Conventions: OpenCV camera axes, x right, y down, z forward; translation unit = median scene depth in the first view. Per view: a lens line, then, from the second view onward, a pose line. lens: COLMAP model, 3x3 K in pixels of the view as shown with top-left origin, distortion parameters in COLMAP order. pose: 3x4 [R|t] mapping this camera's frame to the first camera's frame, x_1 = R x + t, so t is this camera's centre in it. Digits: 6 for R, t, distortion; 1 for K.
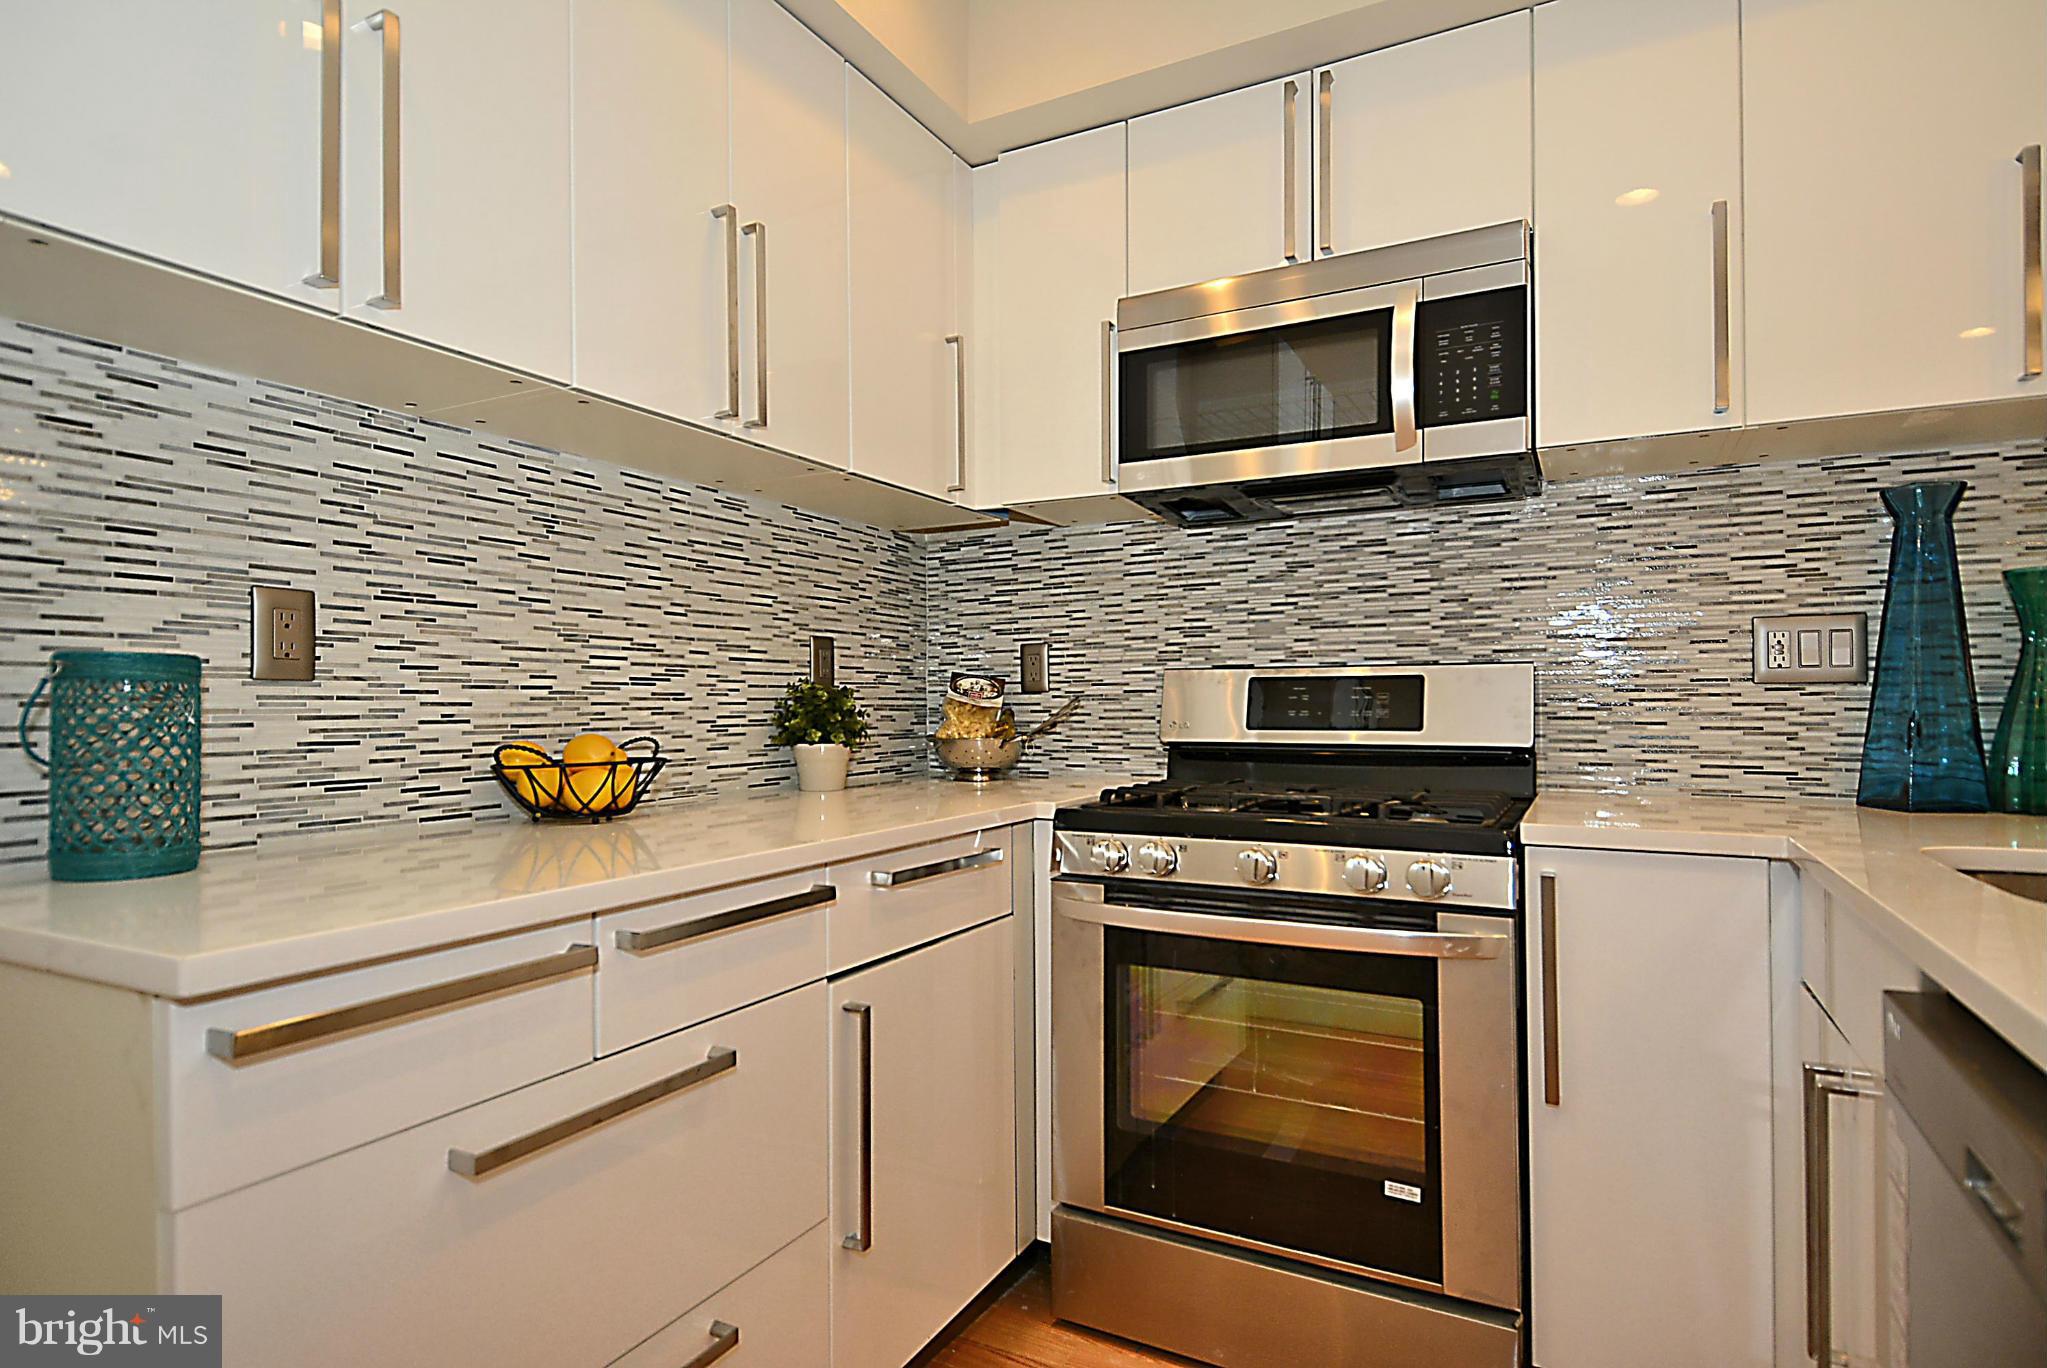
lens RADIAL K [[1076.6, 0, 1029.0], [0, 1076.6, 690.7], [0, 0, 1]] dist [-0.001096, -0.008762]
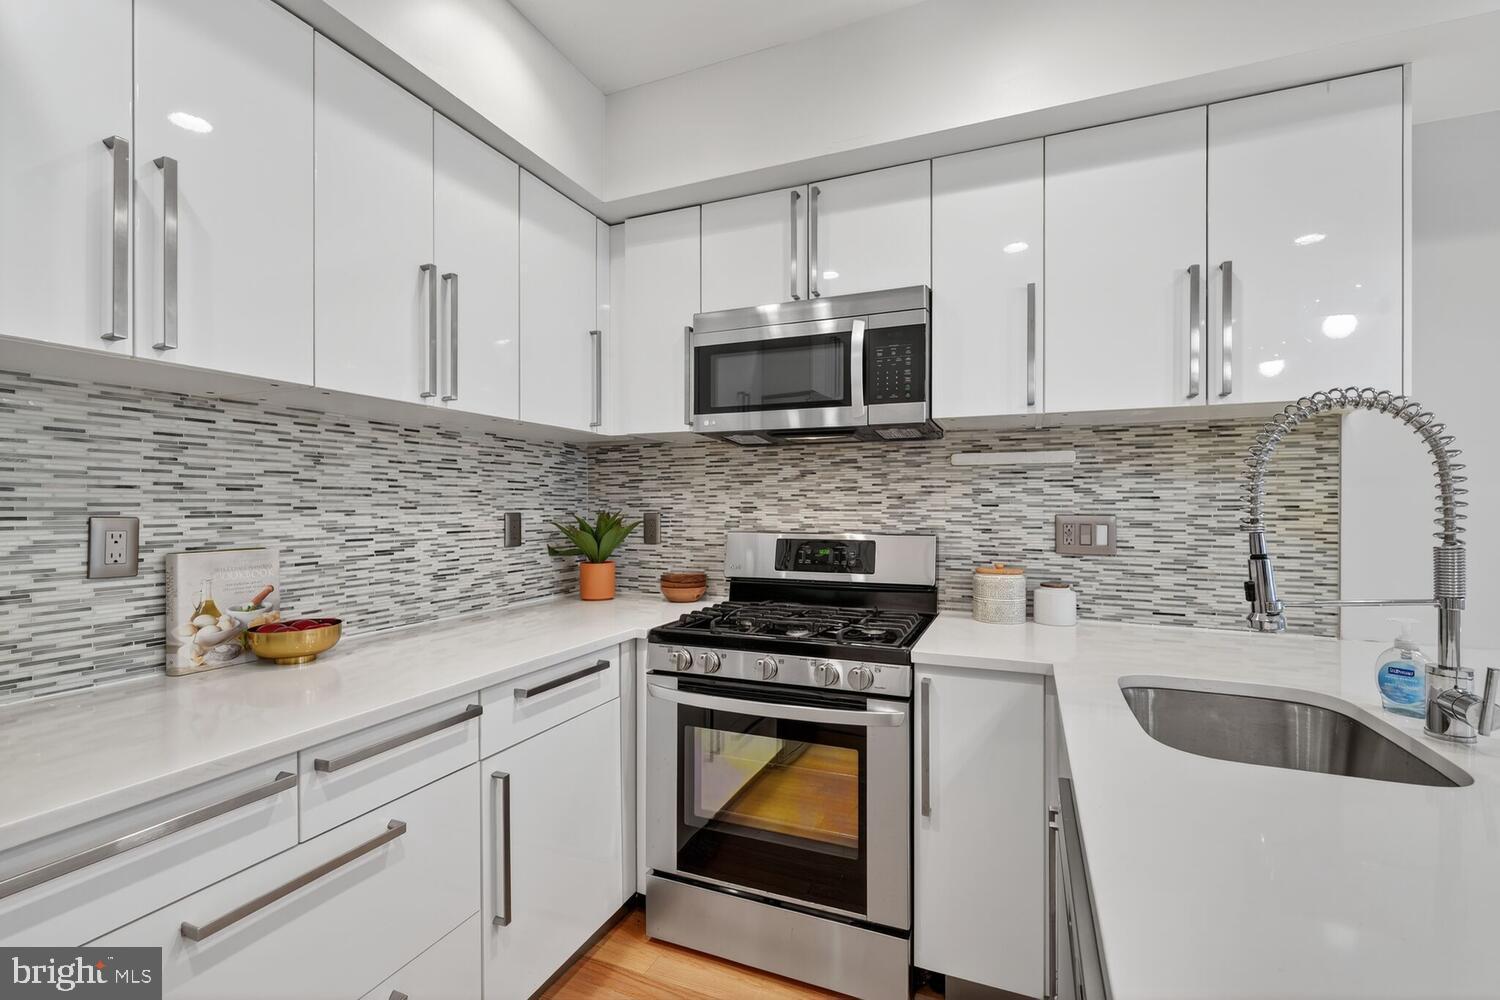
lens RADIAL K [[654.2, 0, 754.0], [0, 654.2, 503.7], [0, 0, 1]] dist [-0.018739, 0.004480]
pose [[0.995520, 0.007181, 0.094274, 0.095324], [-0.007775, 0.999952, 0.005936, -0.095050], [-0.094227, -0.006642, 0.995529, -0.001673]]
